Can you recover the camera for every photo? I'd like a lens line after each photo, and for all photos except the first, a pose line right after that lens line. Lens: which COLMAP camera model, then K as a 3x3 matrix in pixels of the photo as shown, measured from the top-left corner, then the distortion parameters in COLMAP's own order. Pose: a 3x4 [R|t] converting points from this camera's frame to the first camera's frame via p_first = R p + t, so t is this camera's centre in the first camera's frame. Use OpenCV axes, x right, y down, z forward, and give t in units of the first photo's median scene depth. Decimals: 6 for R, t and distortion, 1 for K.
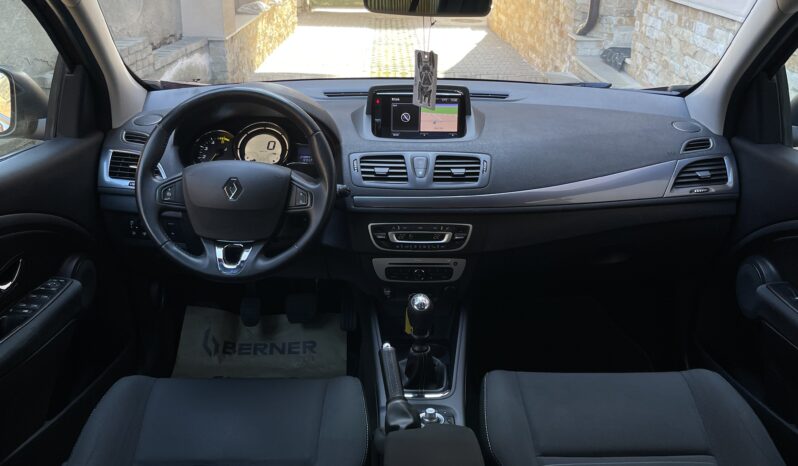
lens RADIAL K [[785.4, 0, 404.8], [0, 785.4, 229.9], [0, 0, 1]] dist [0.056611, 0.000000]
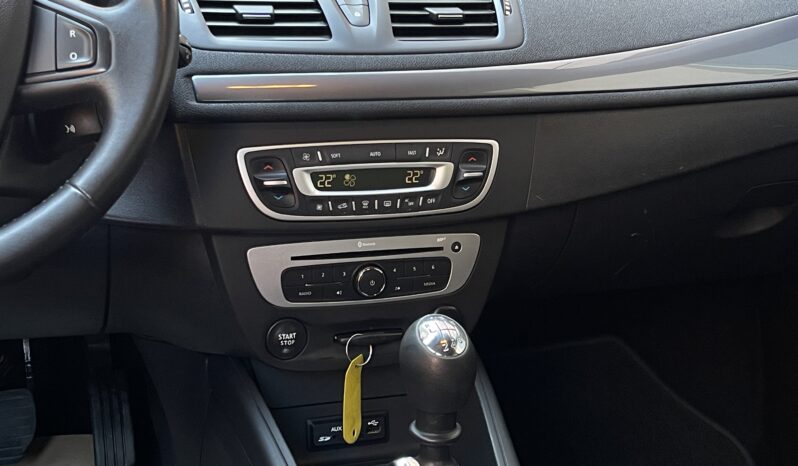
lens RADIAL K [[1160.5, 0, 395.7], [0, 1160.5, 228.9], [0, 0, 1]] dist [0.071103, 0.000000]
pose [[0.951577, -0.064528, 0.300563, -0.137672], [0.088235, 0.993913, -0.065968, 0.069314], [-0.294477, 0.089293, 0.951478, 0.451184]]
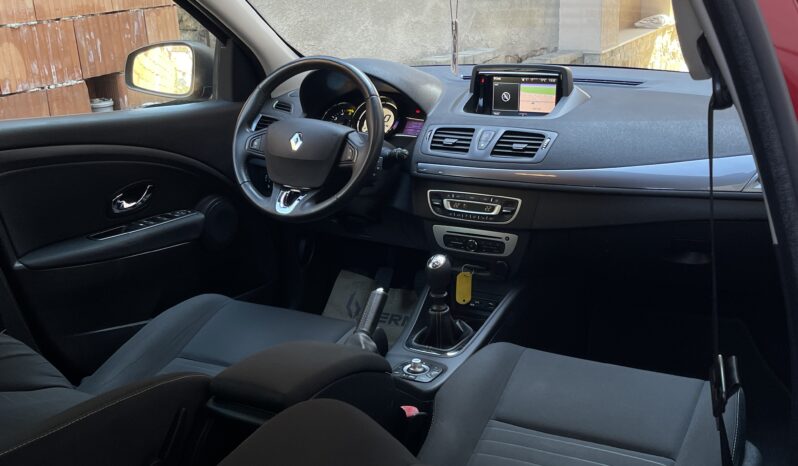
lens RADIAL K [[893.6, 0, 404.0], [0, 893.6, 226.2], [0, 0, 1]] dist [0.135409, 0.000000]
pose [[0.871572, 0.102512, -0.479431, 0.490663], [-0.131162, 0.991005, -0.026547, 0.074372], [0.472397, 0.086021, 0.877178, -0.060817]]
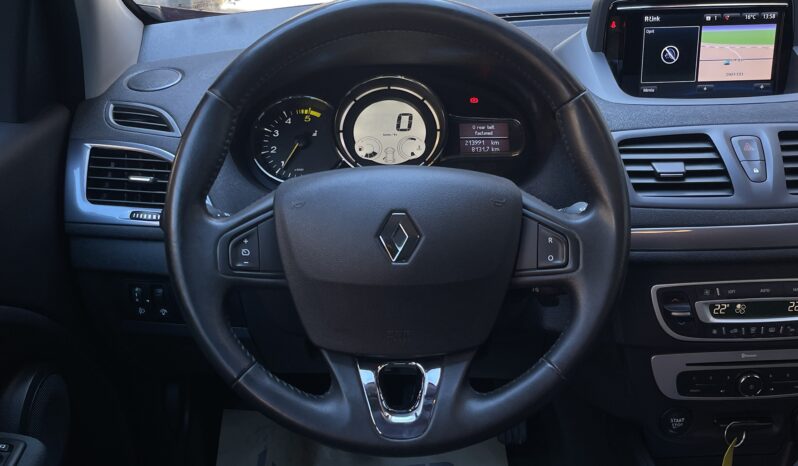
lens RADIAL K [[922.5, 0, 402.2], [0, 922.5, 230.7], [0, 0, 1]] dist [0.046720, 0.000000]
pose [[0.999206, -0.037416, 0.013681, -0.194740], [0.036871, 0.998591, 0.038170, -0.064907], [-0.015090, -0.037635, 0.999178, 0.441431]]
